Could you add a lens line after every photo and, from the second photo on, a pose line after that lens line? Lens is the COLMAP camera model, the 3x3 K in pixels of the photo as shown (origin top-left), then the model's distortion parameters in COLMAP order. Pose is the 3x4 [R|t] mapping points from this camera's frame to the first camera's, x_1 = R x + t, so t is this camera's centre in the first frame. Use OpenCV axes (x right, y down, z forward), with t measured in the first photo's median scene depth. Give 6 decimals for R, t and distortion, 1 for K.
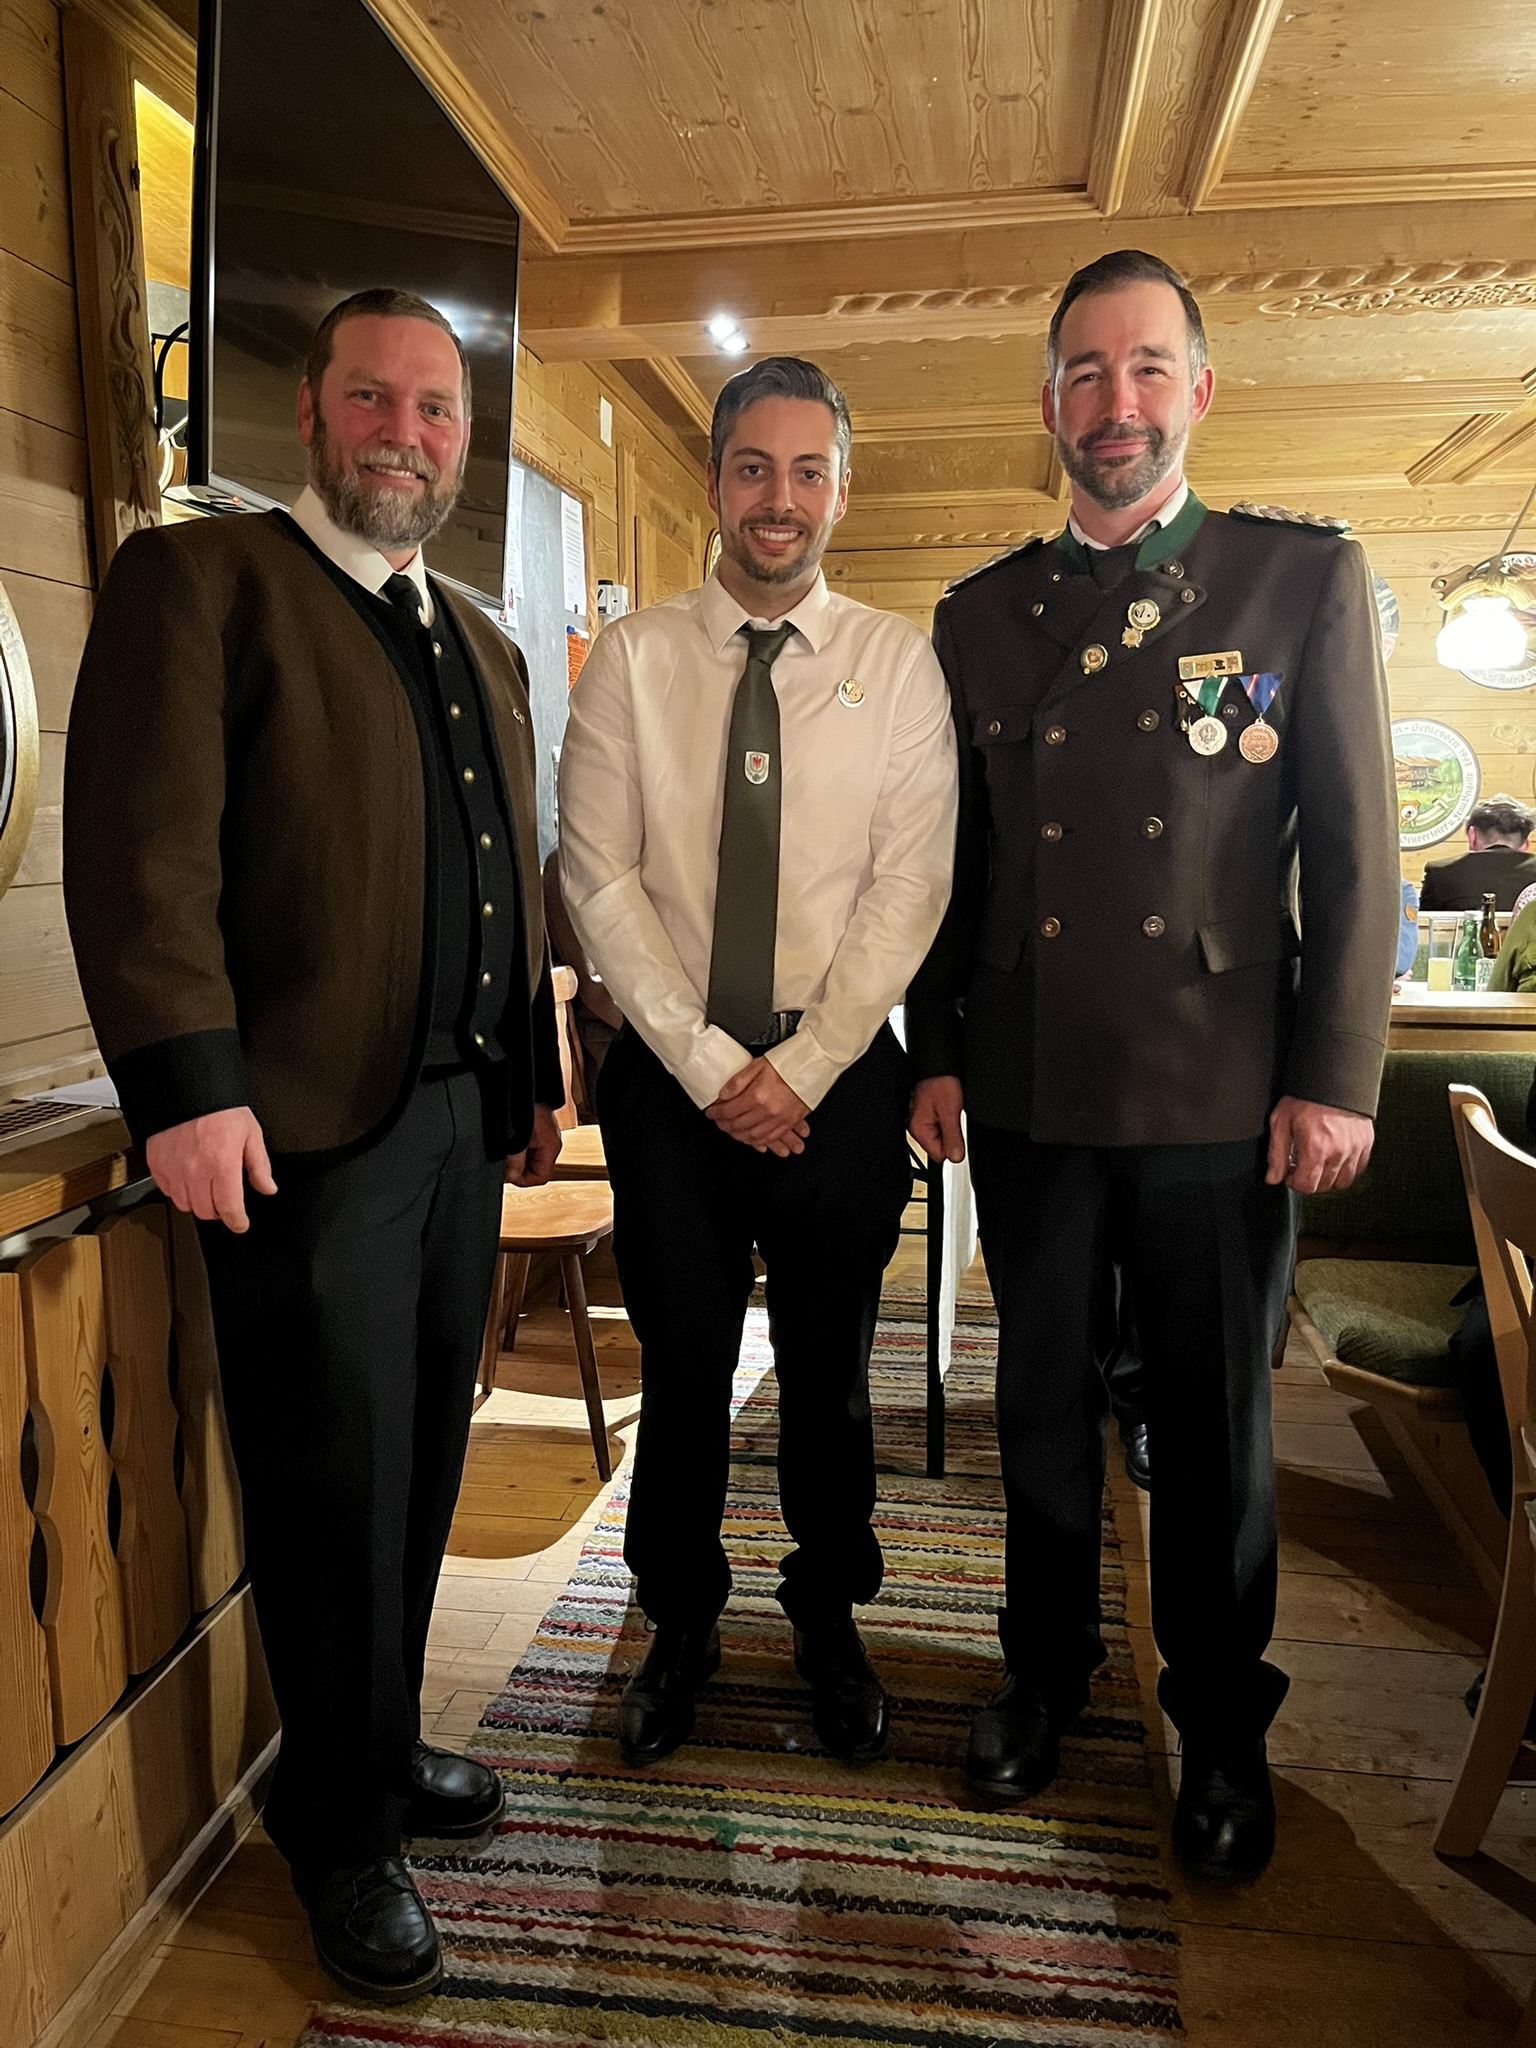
lens RADIAL K [[1552.0, 0, 756.8], [0, 1552.0, 1039.3], [0, 0, 1]] dist [0.074131, -0.101640]
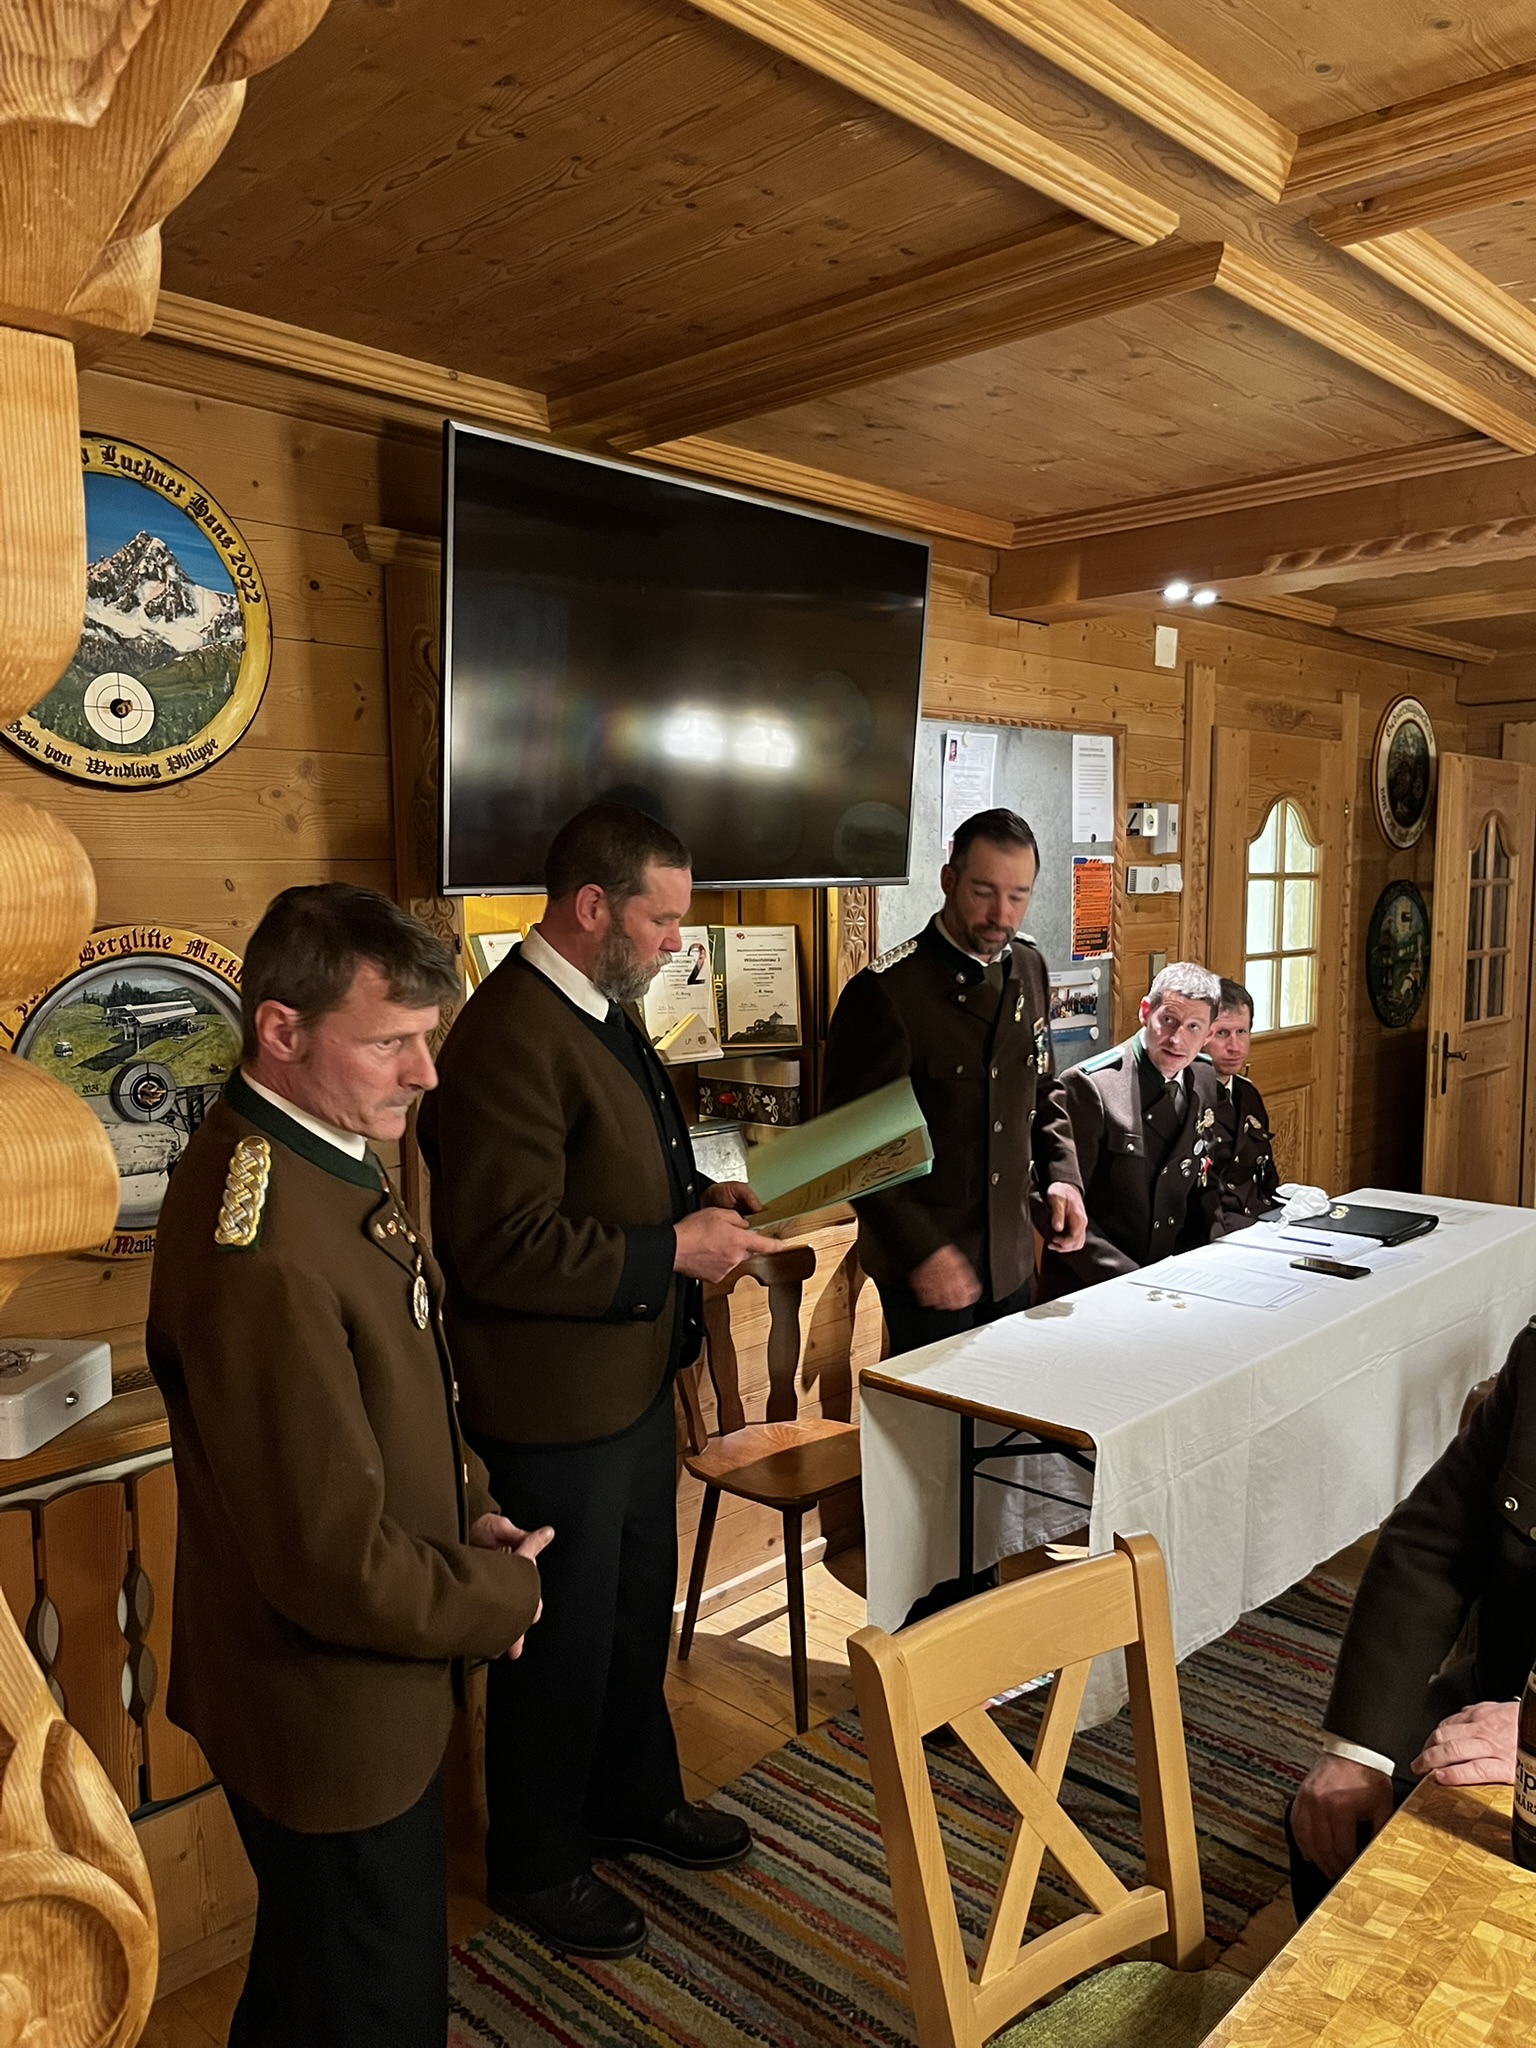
lens RADIAL K [[1552.0, 0, 767.5], [0, 1552.0, 1030.6], [0, 0, 1]] dist [0.074131, -0.101640]
pose [[0.819726, 0.058809, -0.569729, 0.464646], [-0.083580, 0.996349, -0.017408, -0.165288], [0.566625, 0.061888, 0.821648, 0.035085]]
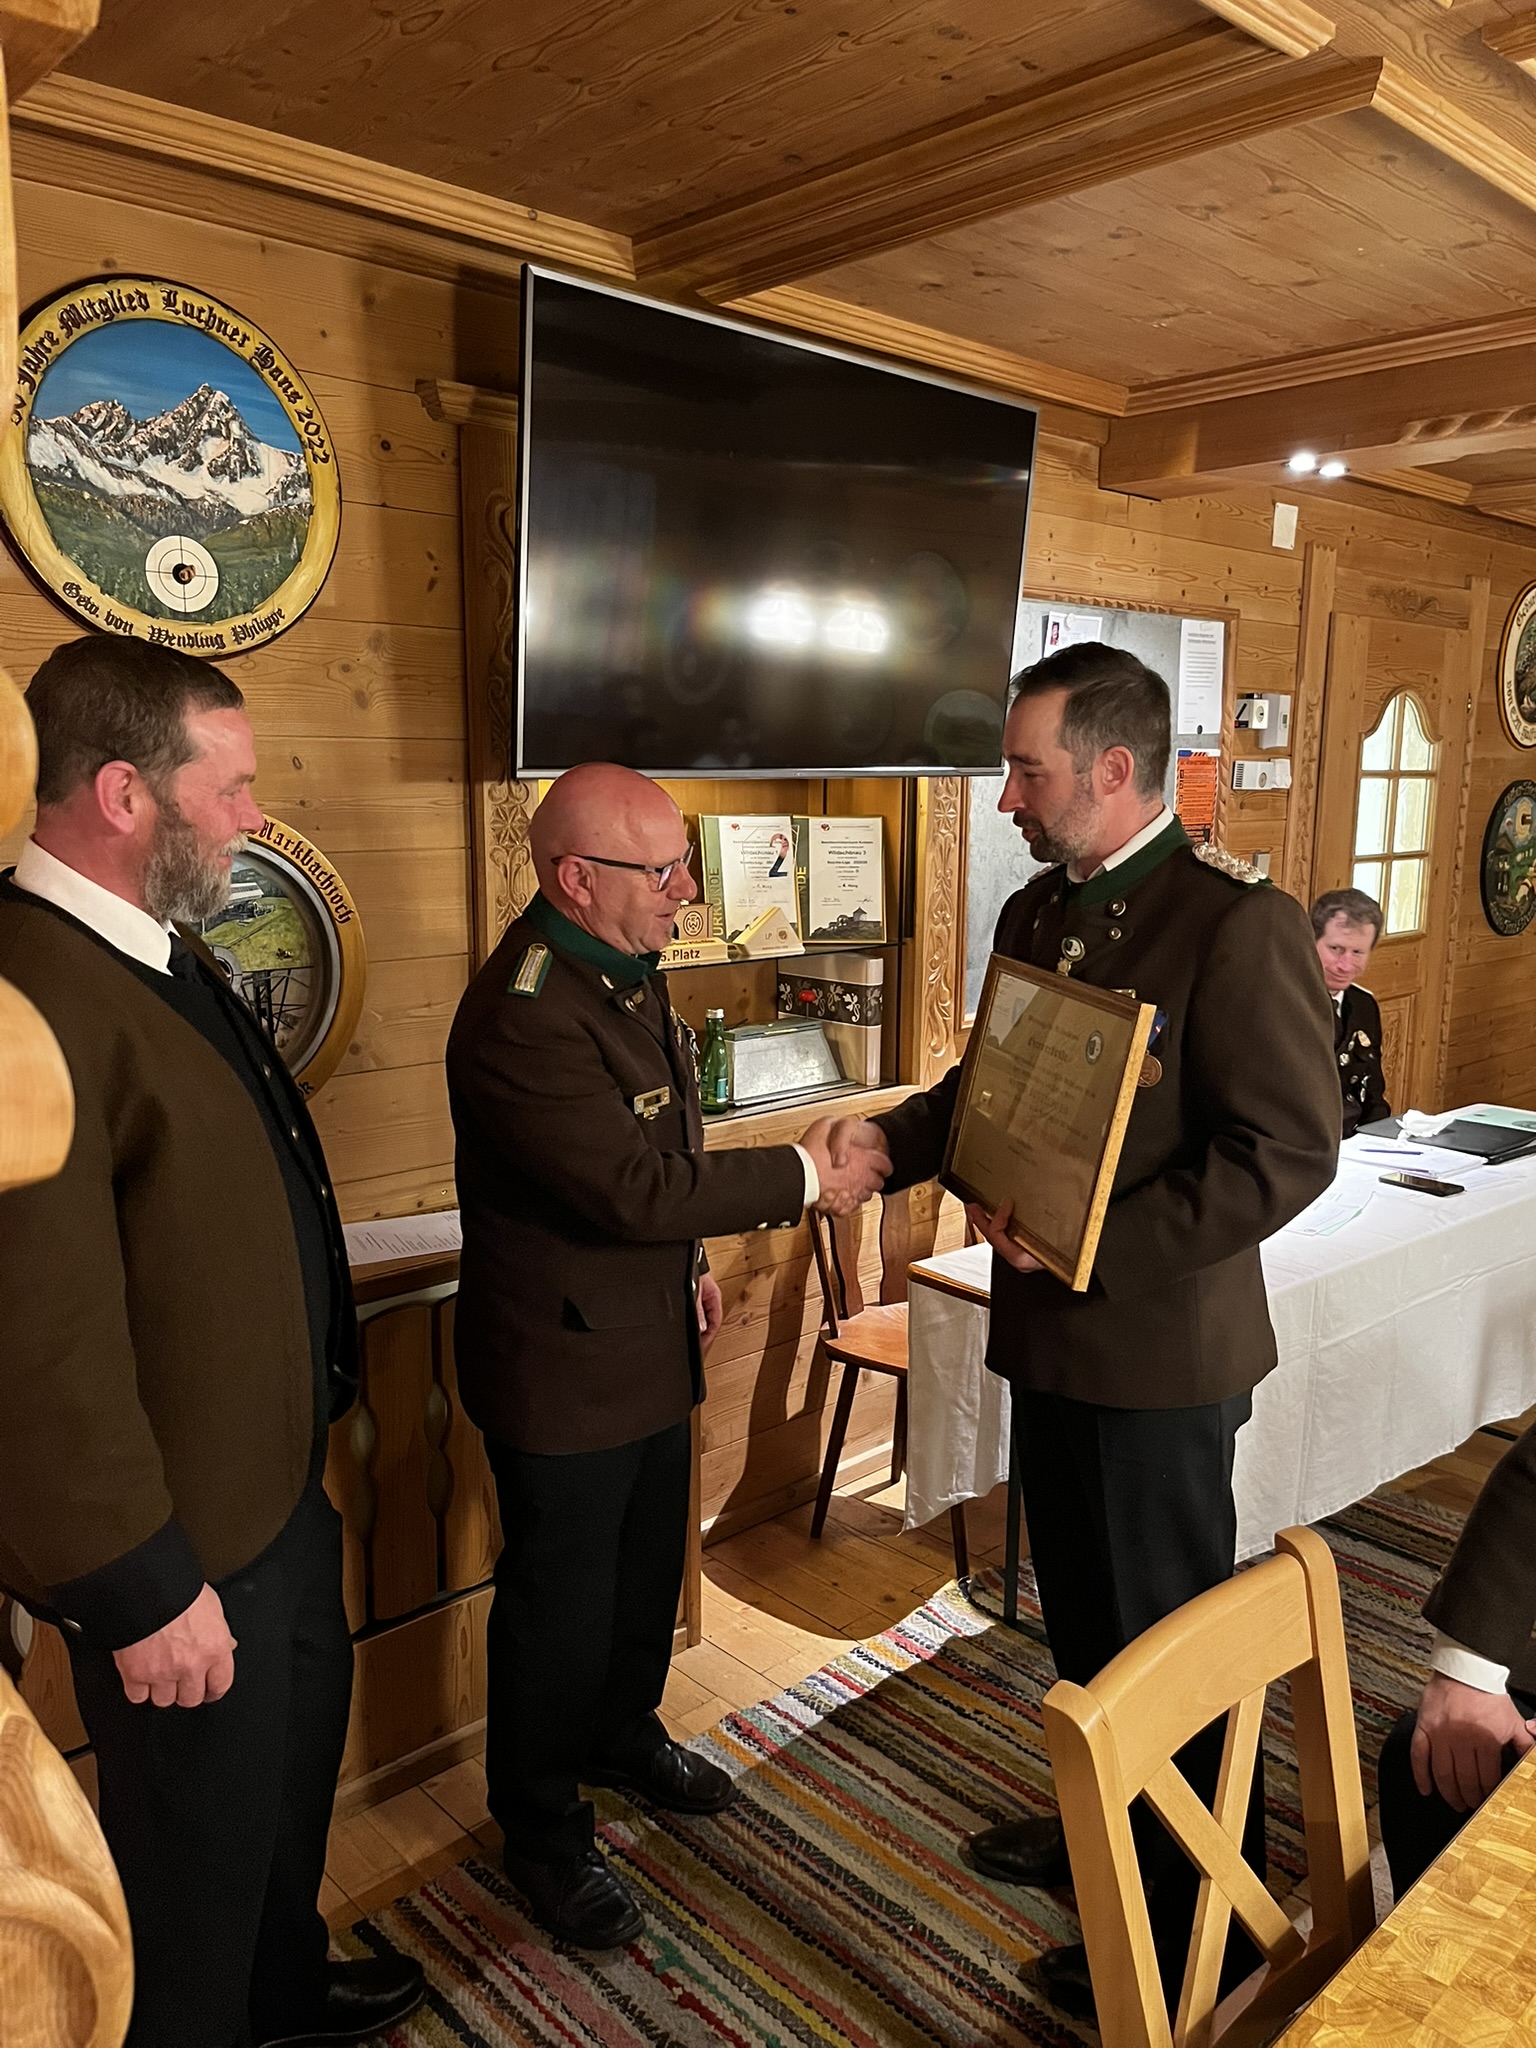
lens RADIAL K [[1552.0, 0, 769.0], [0, 1552.0, 1026.0], [0, 0, 1]] dist [0.074131, -0.101640]
pose [[0.787837, 0.116047, -0.604852, 0.440758], [-0.105938, 0.992984, 0.052526, -0.166947], [0.606704, 0.022695, 0.794604, 0.067674]]
